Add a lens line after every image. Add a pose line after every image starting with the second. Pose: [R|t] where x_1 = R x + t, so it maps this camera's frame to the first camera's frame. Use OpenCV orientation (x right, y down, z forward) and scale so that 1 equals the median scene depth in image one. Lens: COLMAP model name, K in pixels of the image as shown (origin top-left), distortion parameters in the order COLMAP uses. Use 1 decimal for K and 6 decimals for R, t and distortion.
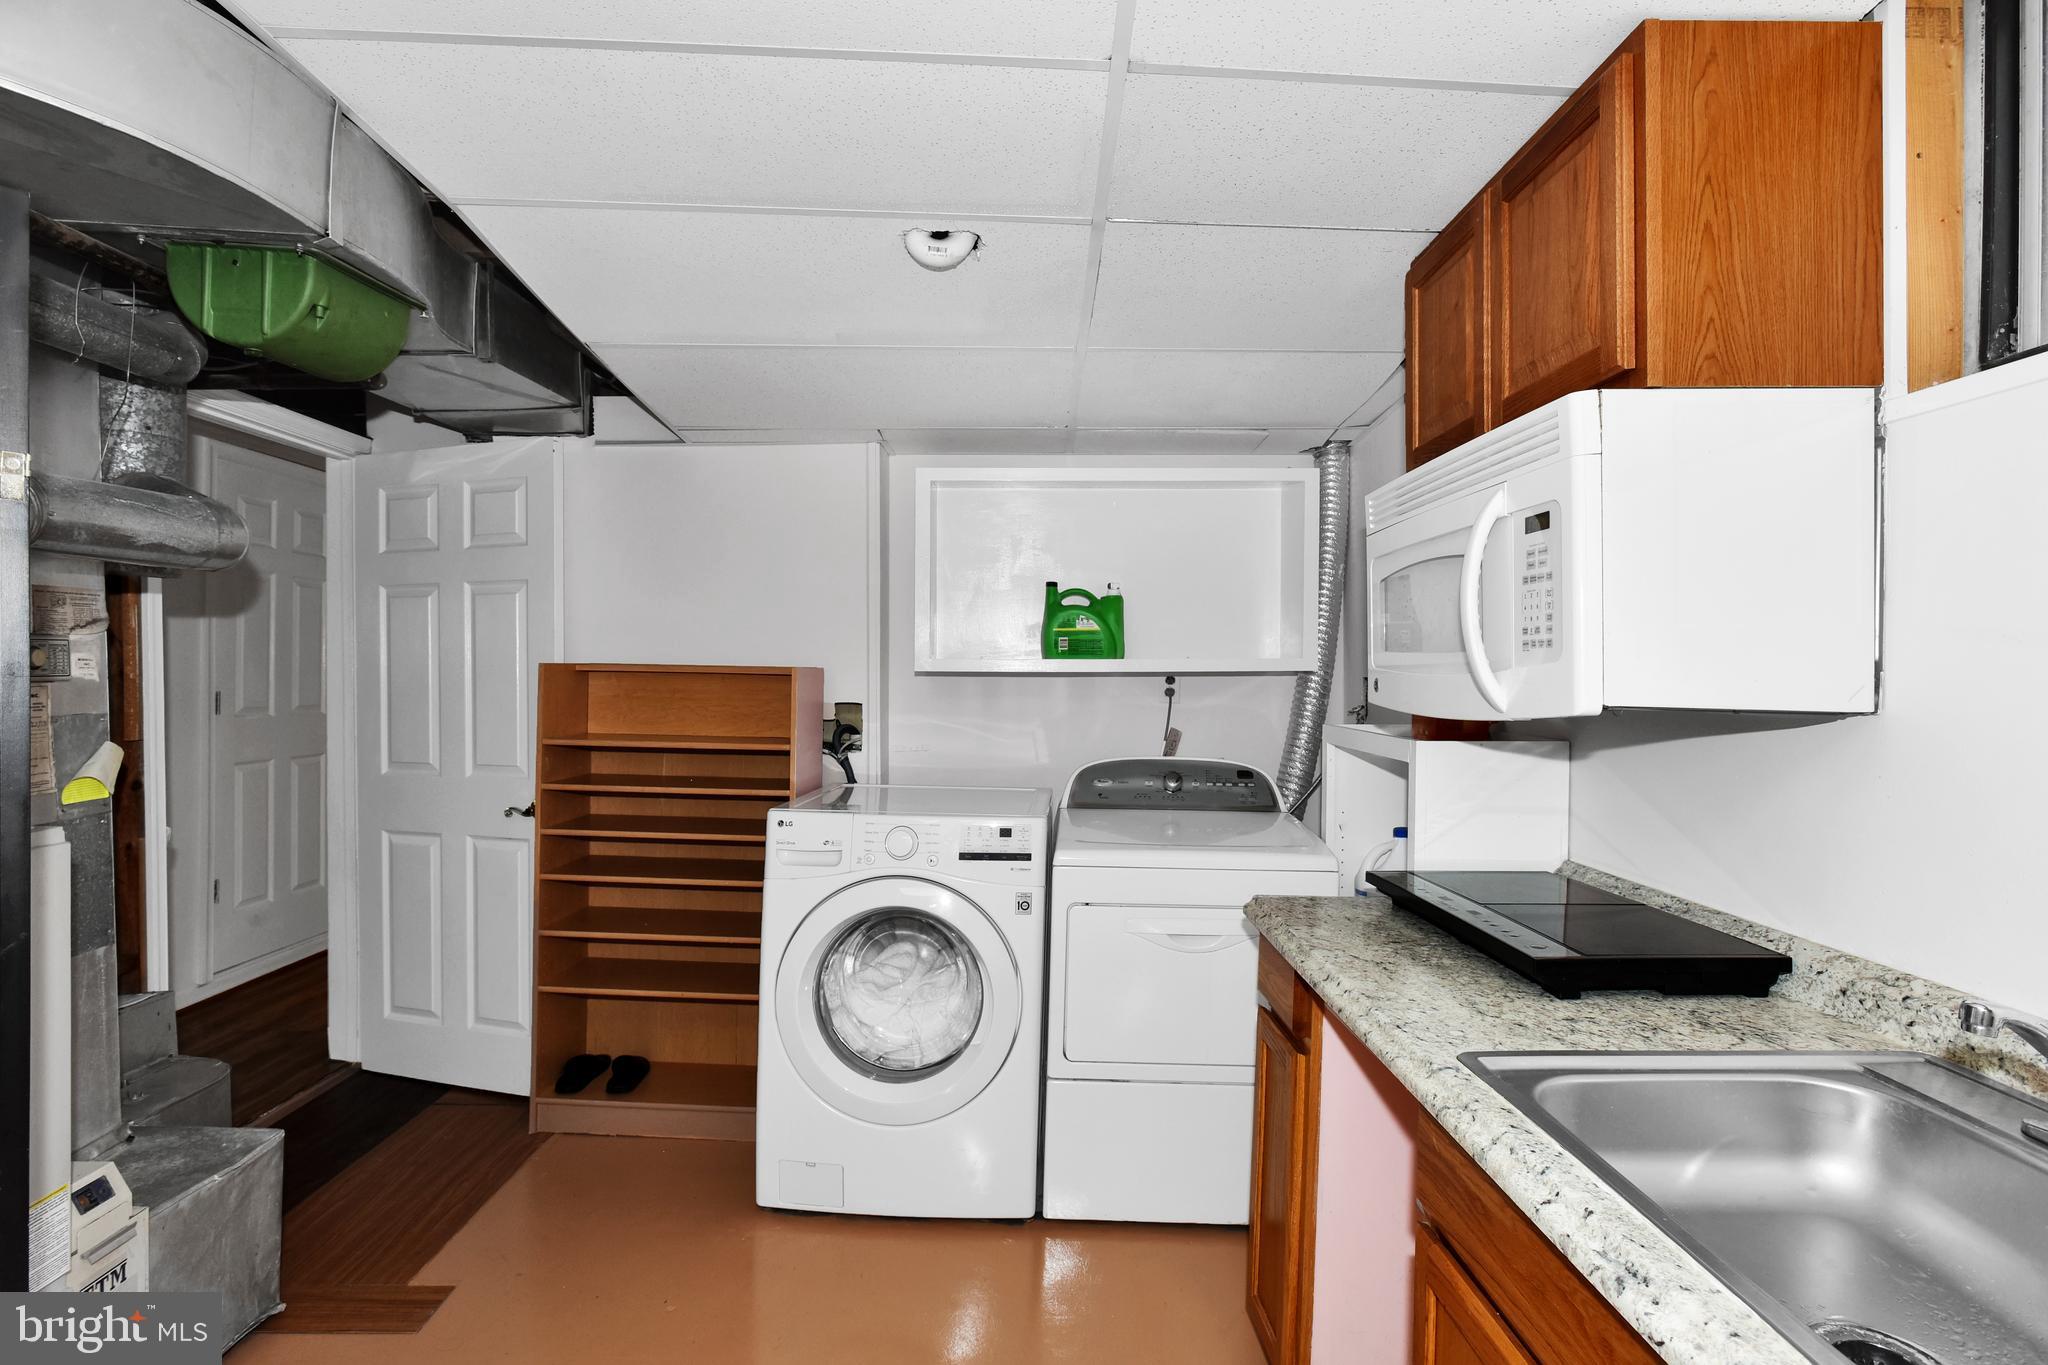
lens RADIAL K [[998.0, 0, 1024.0], [0, 998.0, 682.5], [0, 0, 1]] dist [-0.013203, 0.000081]
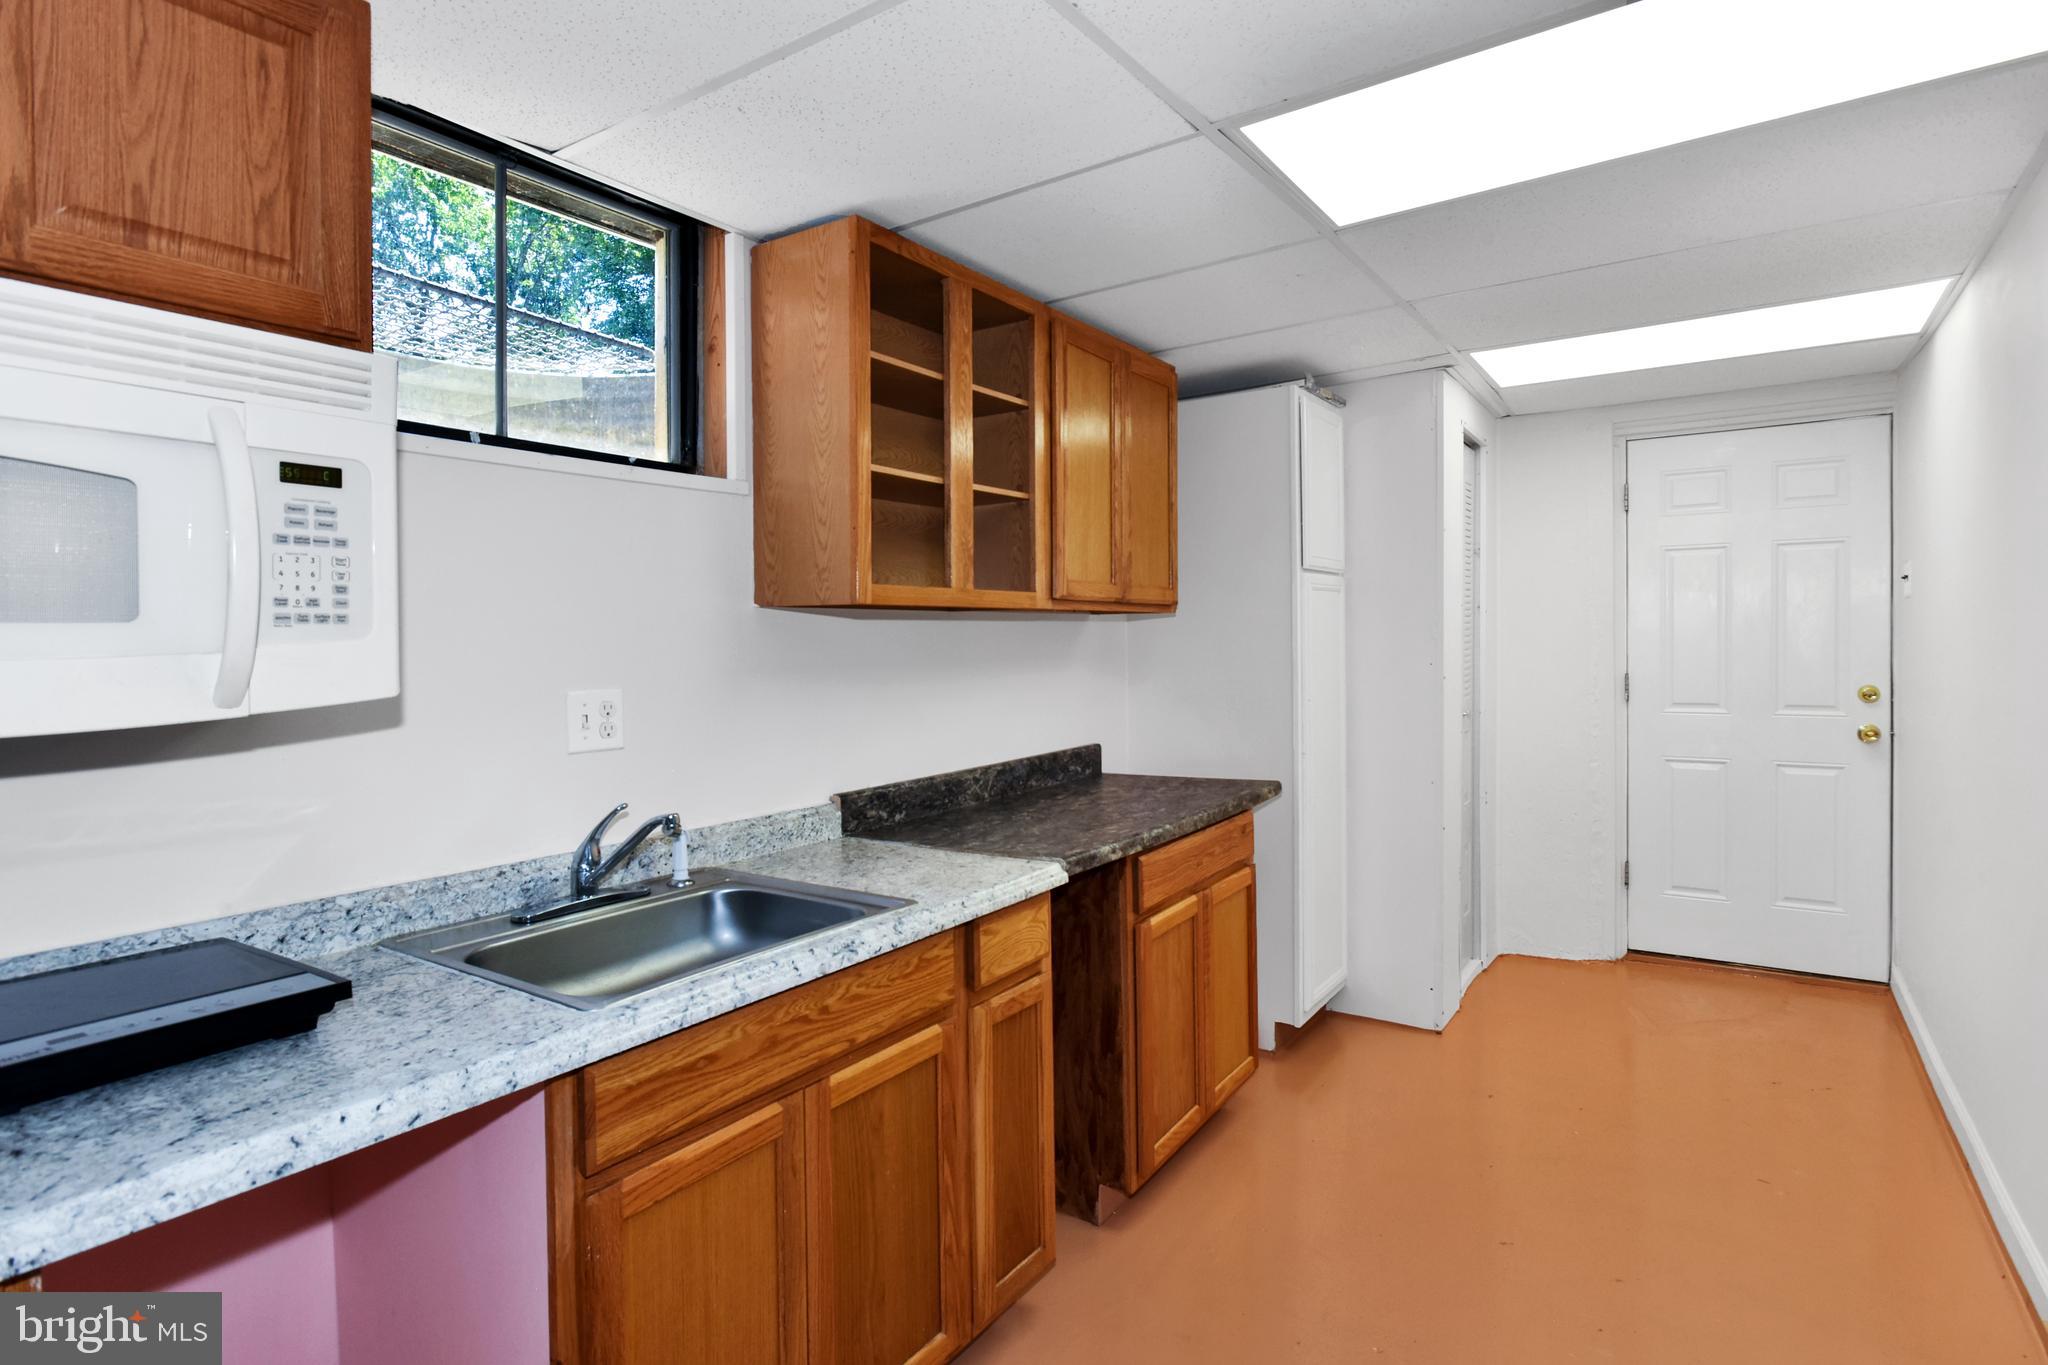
lens RADIAL K [[998.0, 0, 1024.0], [0, 998.0, 682.5], [0, 0, 1]] dist [-0.013203, 0.000081]
pose [[-0.812260, -0.019017, 0.582985, -0.478421], [0.014368, 0.998513, 0.052590, -0.021051], [-0.583119, 0.051093, -0.810779, 1.368682]]
